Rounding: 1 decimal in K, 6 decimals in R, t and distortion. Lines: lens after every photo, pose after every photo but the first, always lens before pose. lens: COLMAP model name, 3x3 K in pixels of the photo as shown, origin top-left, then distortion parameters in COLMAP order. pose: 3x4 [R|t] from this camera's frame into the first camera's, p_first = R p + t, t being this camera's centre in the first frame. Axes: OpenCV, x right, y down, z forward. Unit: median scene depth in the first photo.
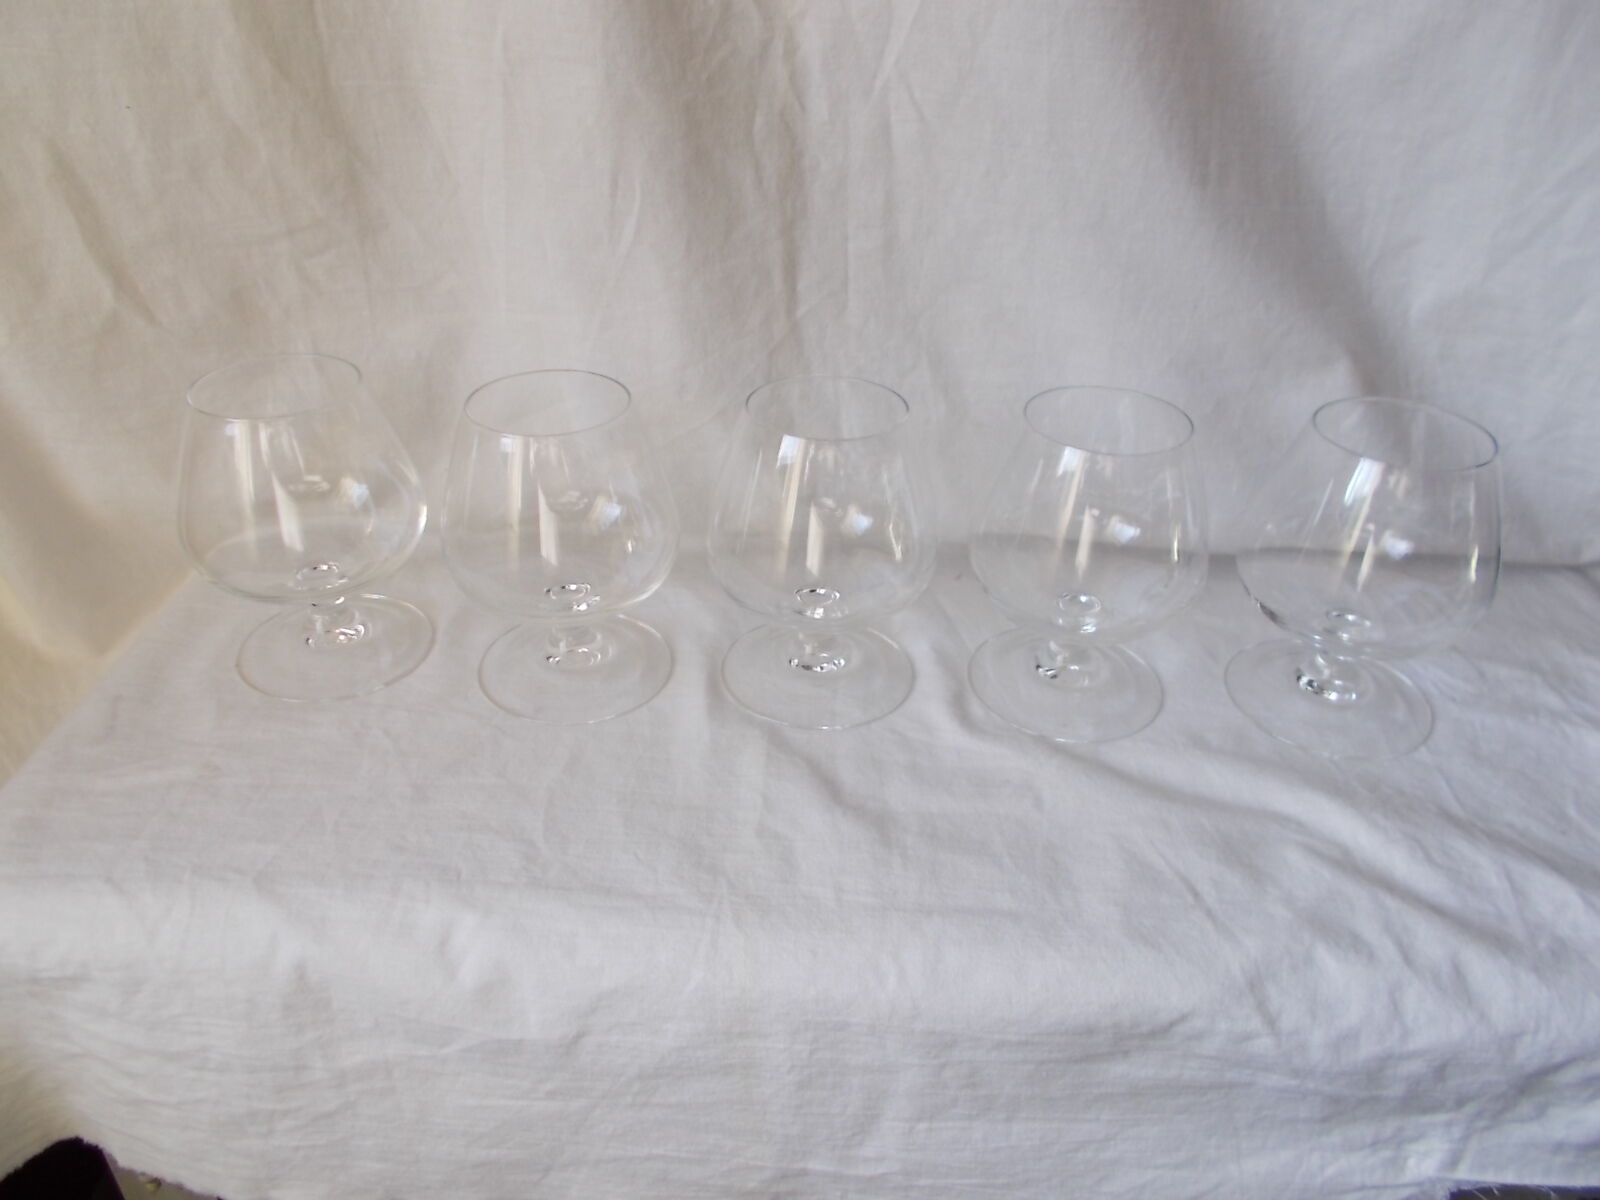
lens RADIAL K [[1217.1, 0, 800.0], [0, 1217.1, 600.0], [0, 0, 1]] dist [0.013020, -0.019662]
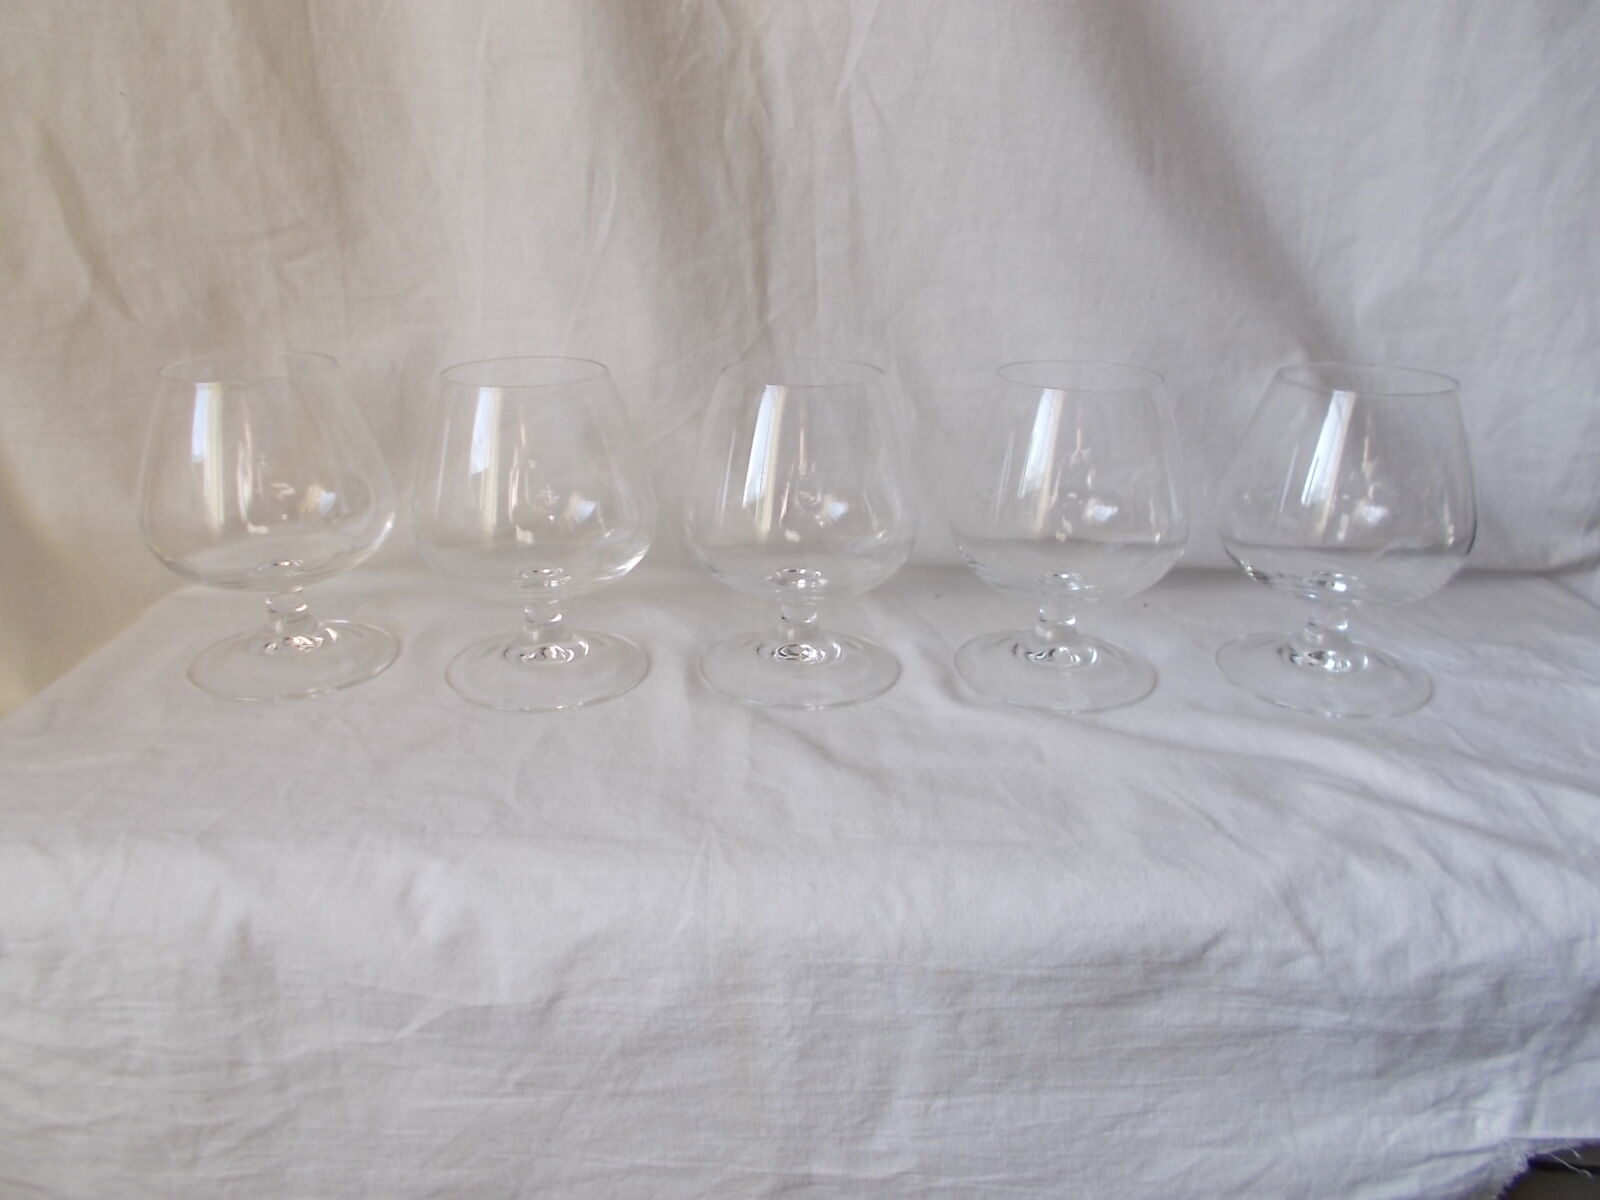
lens RADIAL K [[1217.1, 0, 800.0], [0, 1217.1, 600.0], [0, 0, 1]] dist [0.013020, -0.019662]
pose [[0.998892, -0.027120, 0.038454, -0.026062], [0.034354, 0.978760, -0.202112, 0.247679], [-0.032156, 0.203209, 0.978607, 0.054157]]
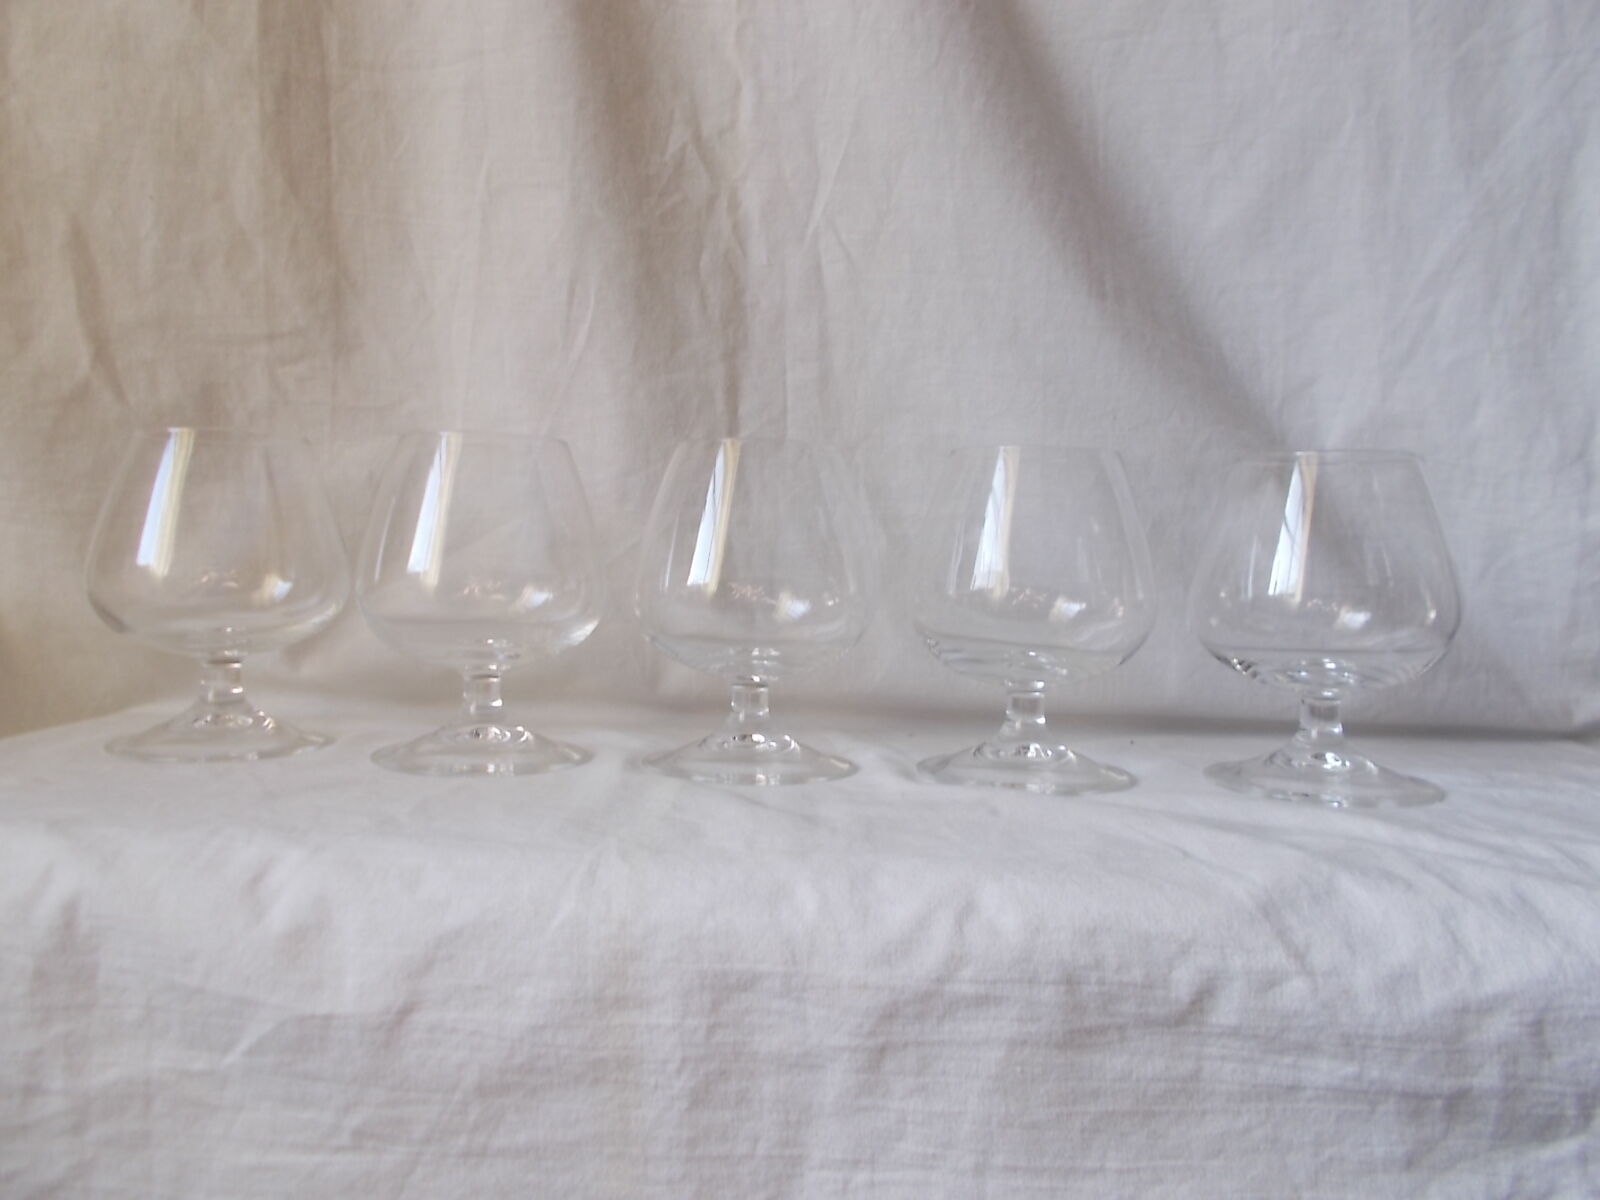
lens RADIAL K [[1217.1, 0, 800.0], [0, 1217.1, 600.0], [0, 0, 1]] dist [0.013020, -0.019662]
pose [[0.999990, 0.004342, -0.001264, 0.063540], [-0.004386, 0.863227, -0.504796, 0.500764], [-0.001101, 0.504797, 0.863237, 0.199391]]
